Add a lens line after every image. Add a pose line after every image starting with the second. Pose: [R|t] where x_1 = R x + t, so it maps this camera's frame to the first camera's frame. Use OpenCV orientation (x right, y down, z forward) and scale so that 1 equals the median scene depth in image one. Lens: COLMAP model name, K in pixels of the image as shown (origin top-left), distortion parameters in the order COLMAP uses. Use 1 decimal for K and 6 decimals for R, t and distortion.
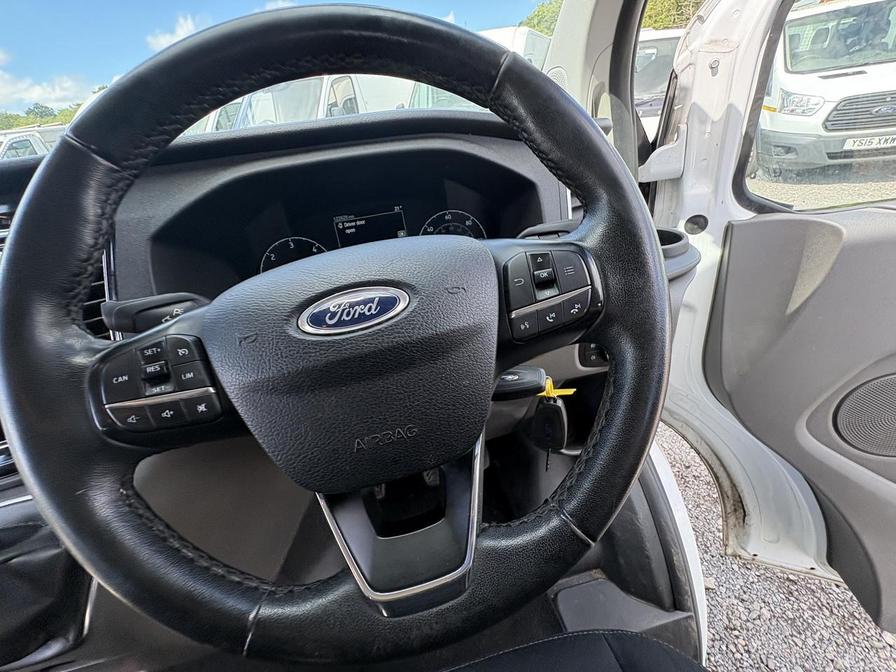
lens RADIAL K [[357.5, 0, 447.5], [0, 357.5, 338.6], [0, 0, 1]] dist [-0.008873, -0.000650]
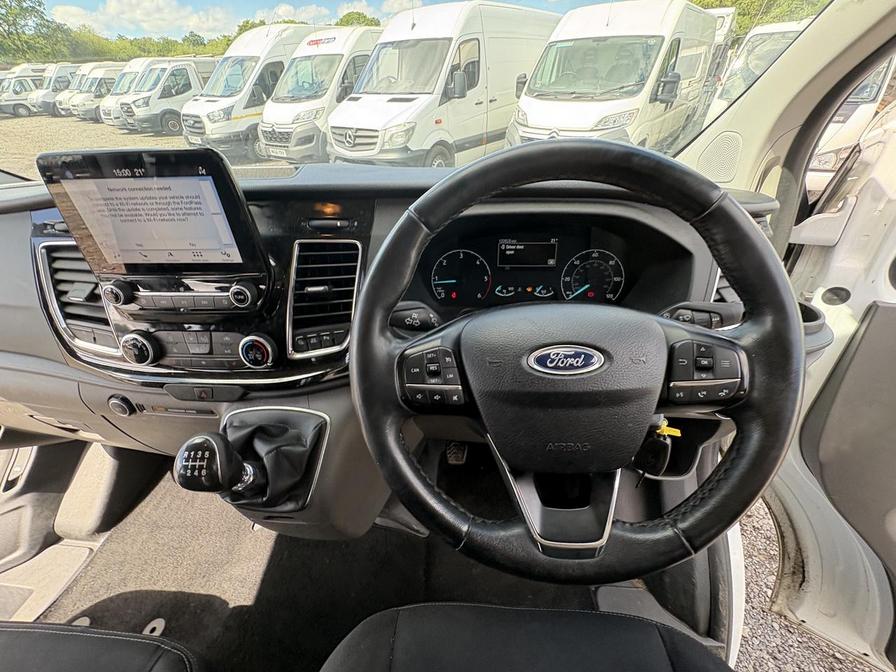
lens RADIAL K [[356.8, 0, 448.0], [0, 356.8, 336.0], [0, 0, 1]] dist [-0.001339, 0.000331]
pose [[0.962355, 0.222561, -0.156012, -0.223033], [-0.211374, 0.973687, 0.085174, -0.084924], [0.170863, -0.048990, 0.984076, -0.234733]]
